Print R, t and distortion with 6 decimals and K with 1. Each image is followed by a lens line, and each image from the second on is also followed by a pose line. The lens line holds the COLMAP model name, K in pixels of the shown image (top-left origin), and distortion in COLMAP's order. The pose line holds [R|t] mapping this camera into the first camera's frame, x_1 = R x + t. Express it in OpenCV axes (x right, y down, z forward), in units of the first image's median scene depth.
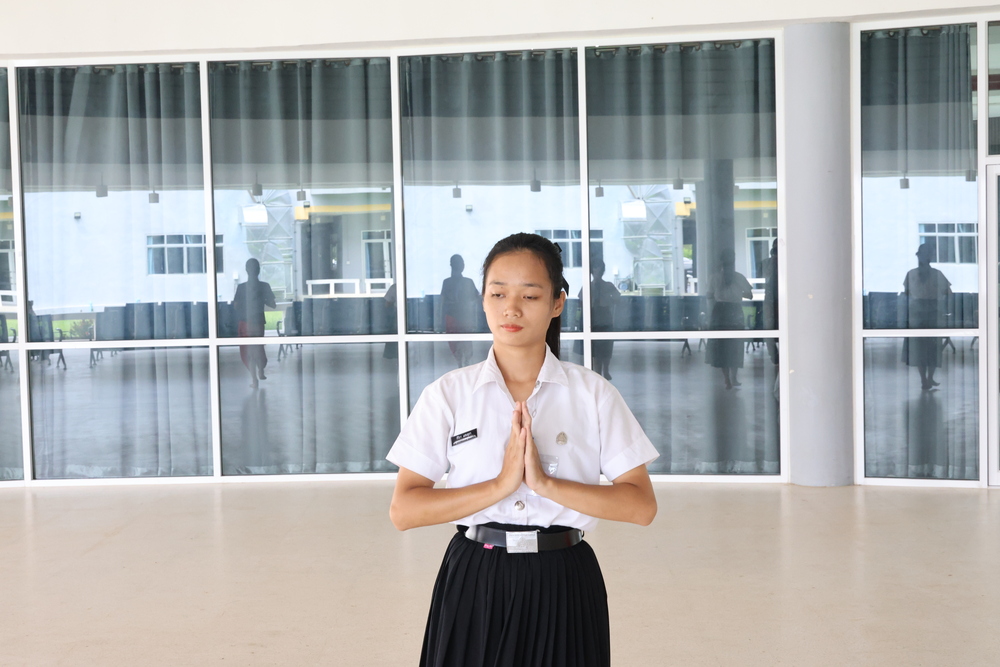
lens RADIAL K [[1496.8, 0, 492.2], [0, 1496.8, 328.8], [0, 0, 1]] dist [0.014958, 0.000000]
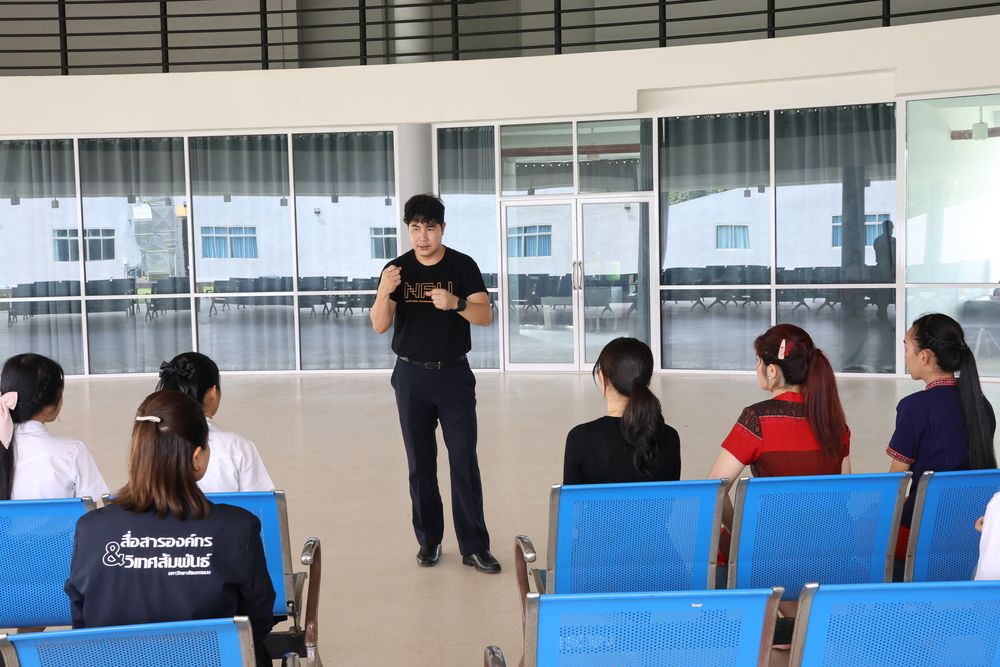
lens RADIAL K [[1279.6, 0, 500.0], [0, 1279.6, 328.2], [0, 0, 1]] dist [0.006209, 0.000000]
pose [[0.994284, -0.007476, 0.106508, 0.141002], [0.005731, 0.999844, 0.016678, 0.021945], [-0.106616, -0.015972, 0.994172, -0.551991]]
